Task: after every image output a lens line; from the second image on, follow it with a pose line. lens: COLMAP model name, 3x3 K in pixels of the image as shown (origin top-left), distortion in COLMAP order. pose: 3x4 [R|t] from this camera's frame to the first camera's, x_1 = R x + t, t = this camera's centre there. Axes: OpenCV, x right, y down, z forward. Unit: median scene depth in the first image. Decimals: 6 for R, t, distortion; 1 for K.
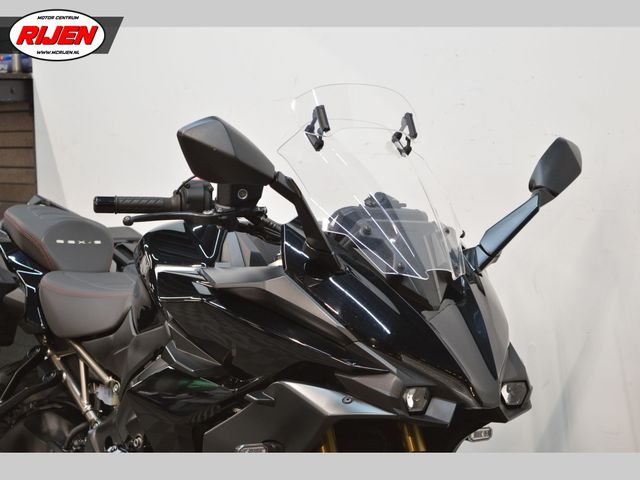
lens RADIAL K [[1494.0, 0, 320.0], [0, 1494.0, 240.0], [0, 0, 1]] dist [0.065759, 0.579968]
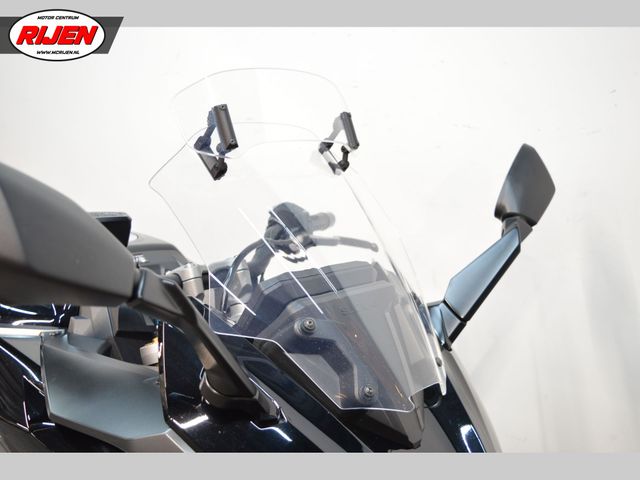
lens RADIAL K [[715.3, 0, 320.0], [0, 715.3, 240.0], [0, 0, 1]] dist [-0.066534, -0.002120]
pose [[0.984112, -0.021618, 0.176229, -0.011704], [-0.004283, 0.989381, 0.145281, -0.075905], [-0.177498, -0.143728, 0.973569, 0.688707]]
